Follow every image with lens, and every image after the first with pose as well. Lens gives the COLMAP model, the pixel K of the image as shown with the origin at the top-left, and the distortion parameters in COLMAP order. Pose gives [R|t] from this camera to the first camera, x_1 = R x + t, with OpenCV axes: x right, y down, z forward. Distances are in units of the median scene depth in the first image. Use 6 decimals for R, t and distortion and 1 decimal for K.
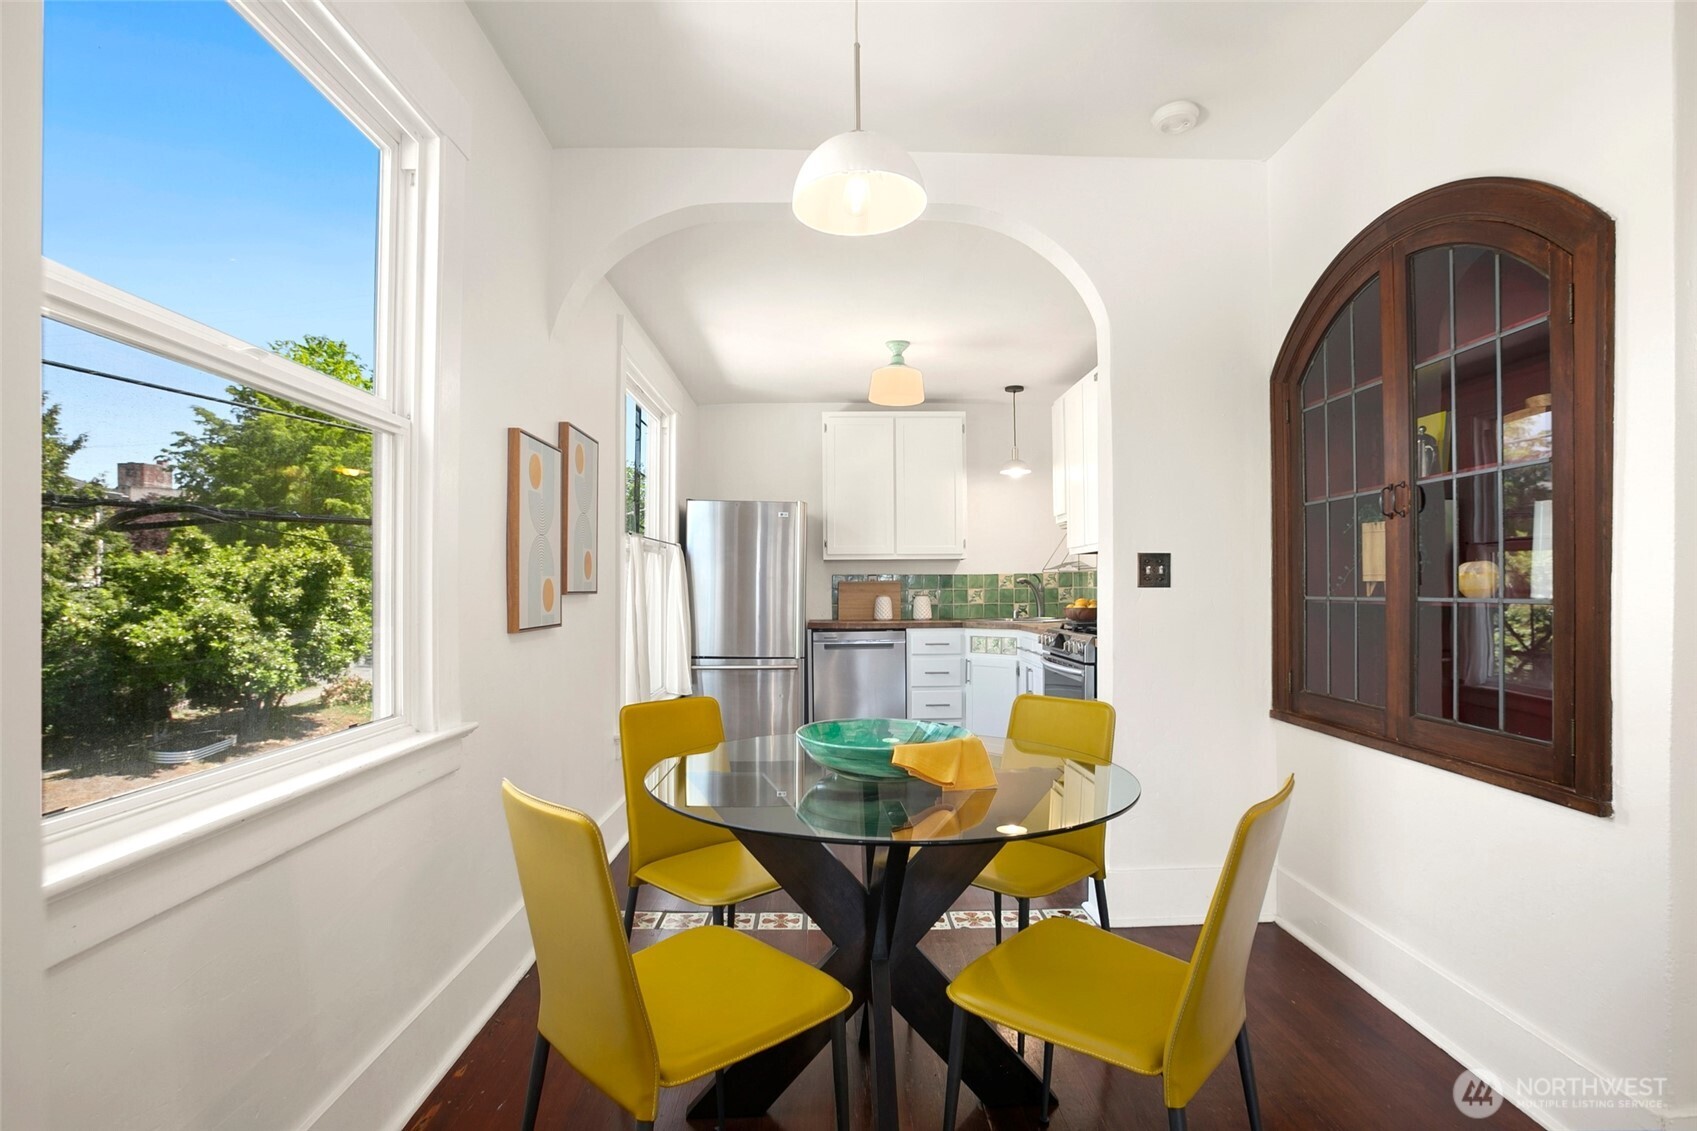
lens RADIAL K [[841.5, 0, 839.4], [0, 841.5, 586.9], [0, 0, 1]] dist [-0.052838, 0.000434]
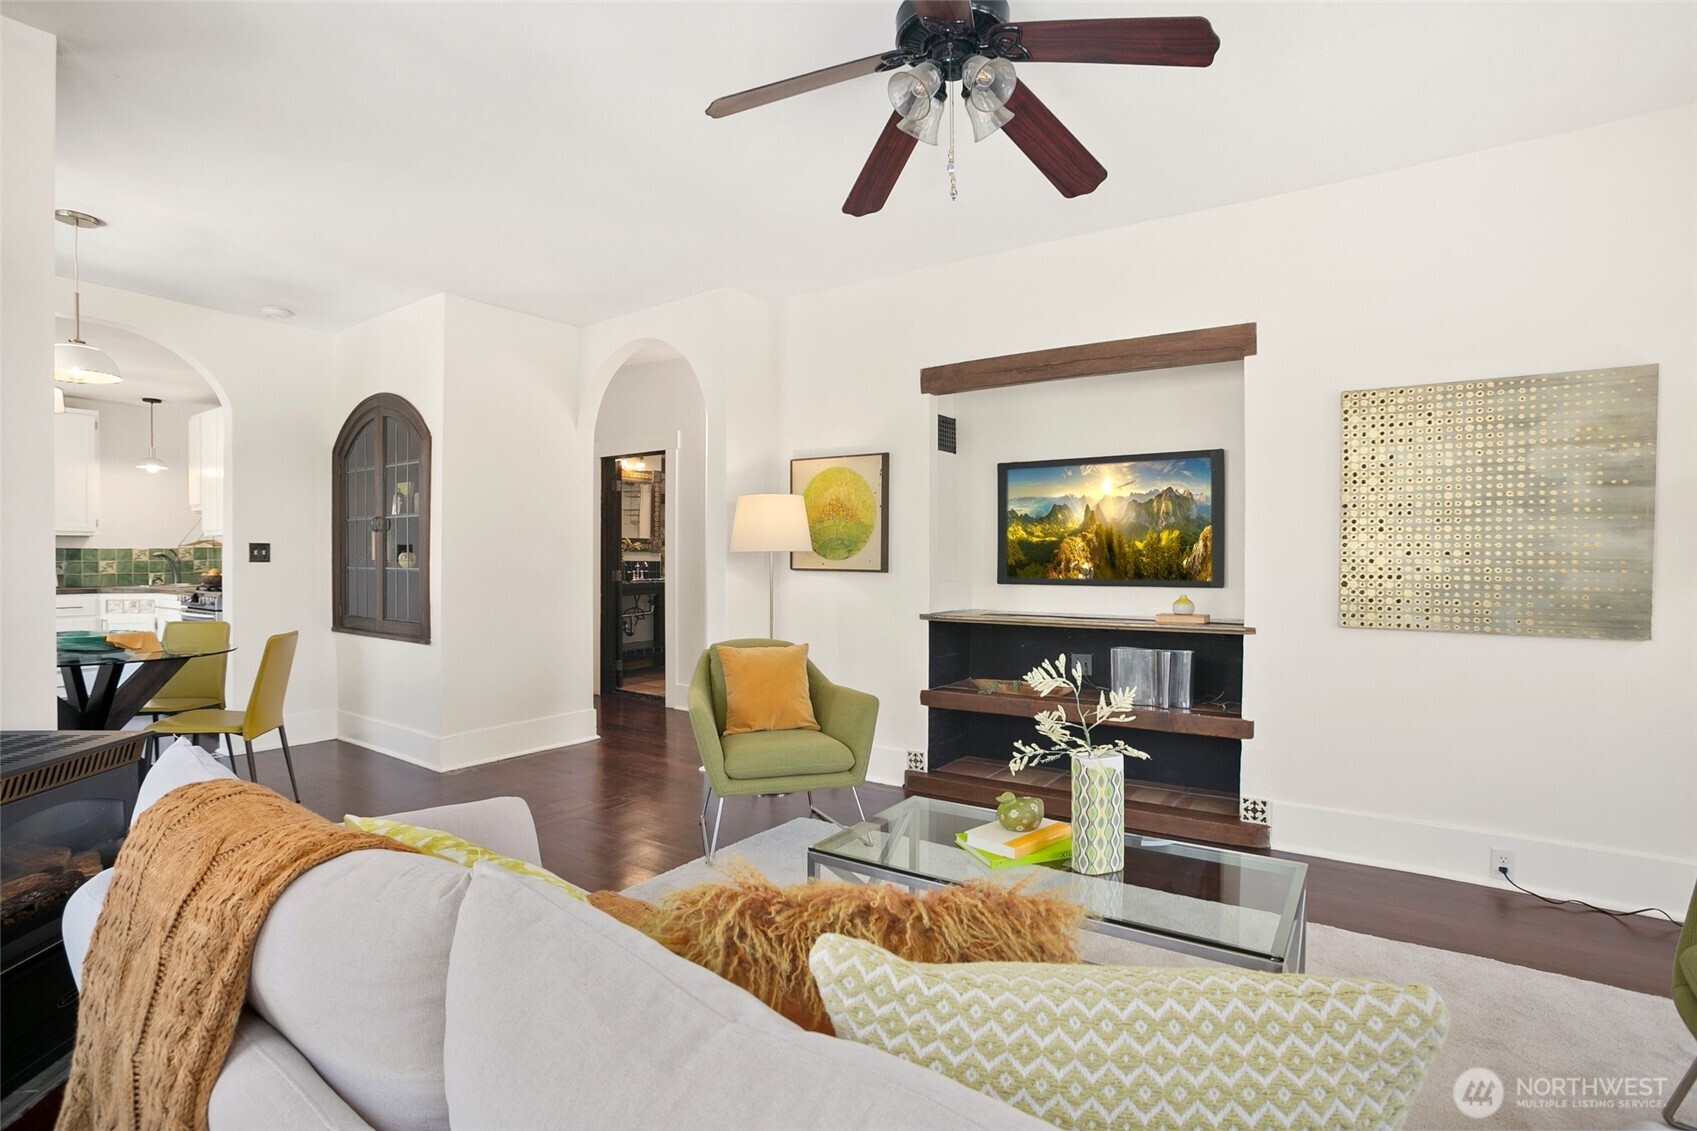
lens RADIAL K [[823.3, 0, 858.0], [0, 823.3, 564.1], [0, 0, 1]] dist [-0.098111, 0.044914]
pose [[0.573121, -0.003053, 0.819465, -0.147470], [-0.005145, 0.999960, 0.007324, -0.007710], [-0.819455, -0.008413, 0.573082, -0.549615]]
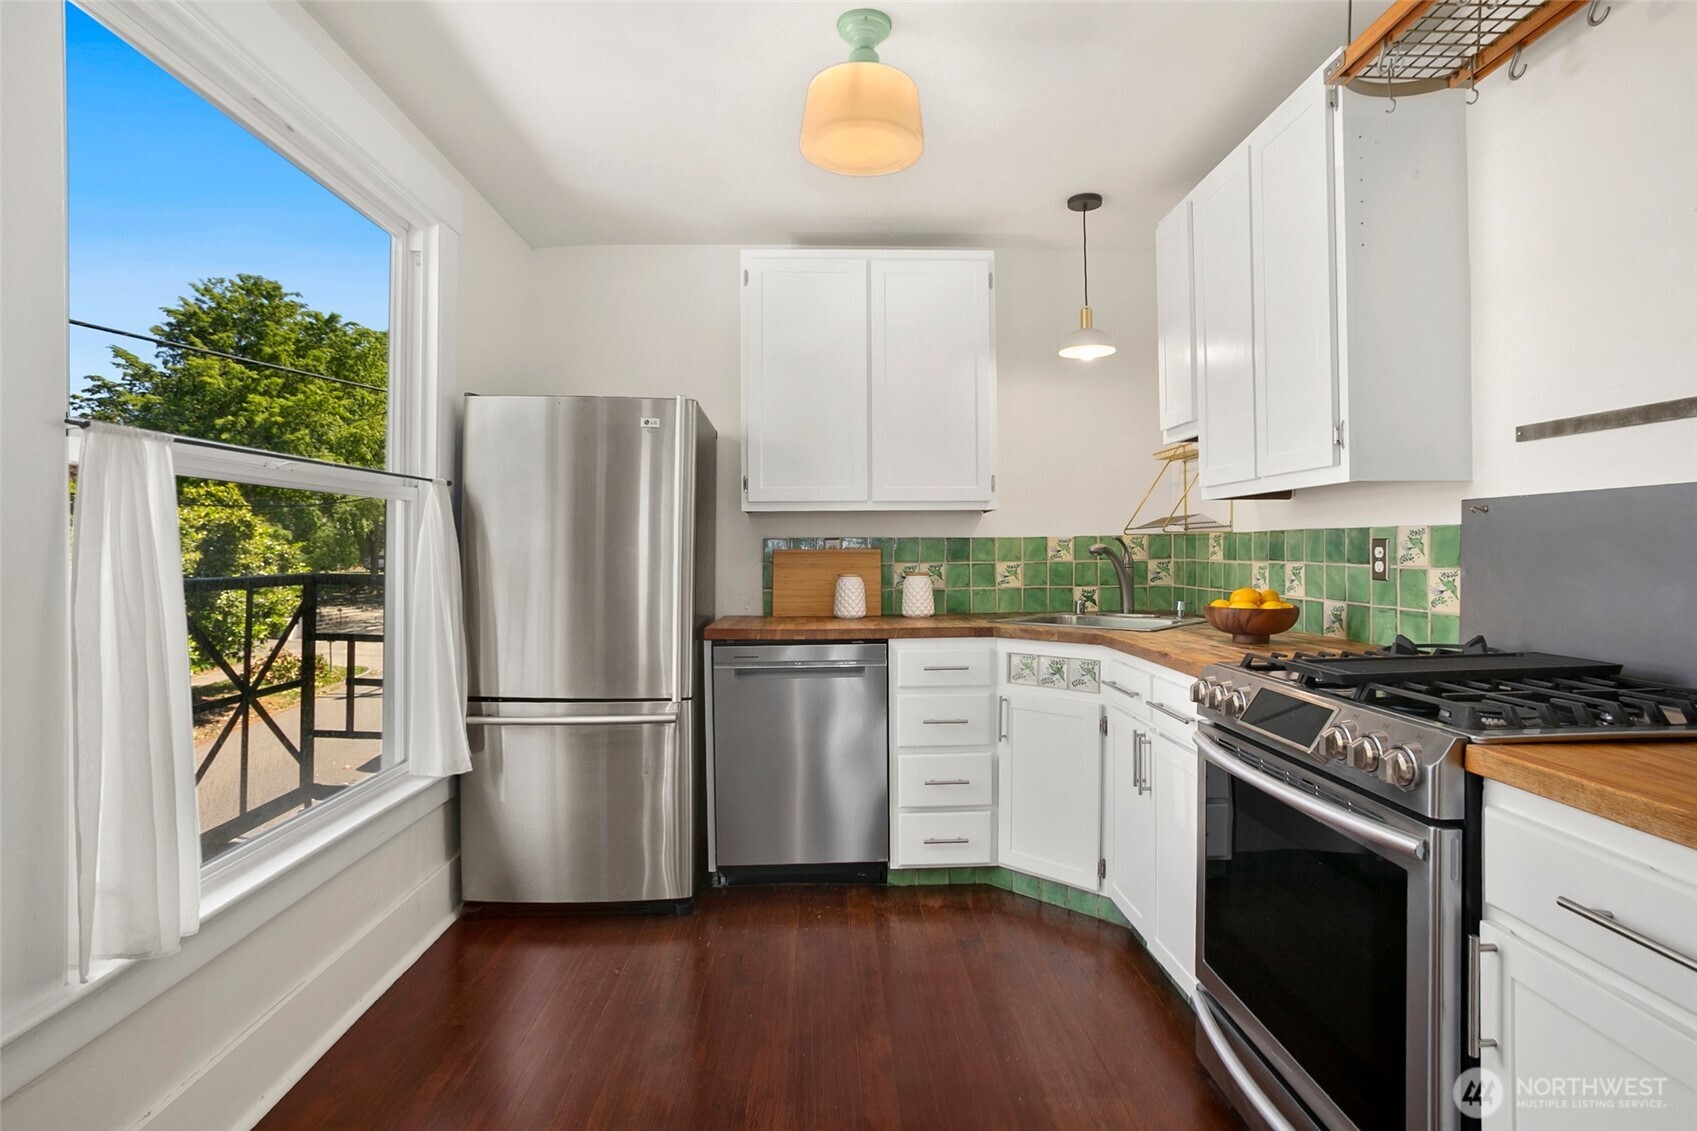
lens RADIAL K [[834.9, 0, 854.9], [0, 834.9, 551.2], [0, 0, 1]] dist [-0.039196, 0.000889]
pose [[0.999736, -0.000789, 0.022949, 0.046297], [0.000718, 0.999995, 0.003134, -0.008245], [-0.022952, -0.003117, 0.999732, 0.472380]]
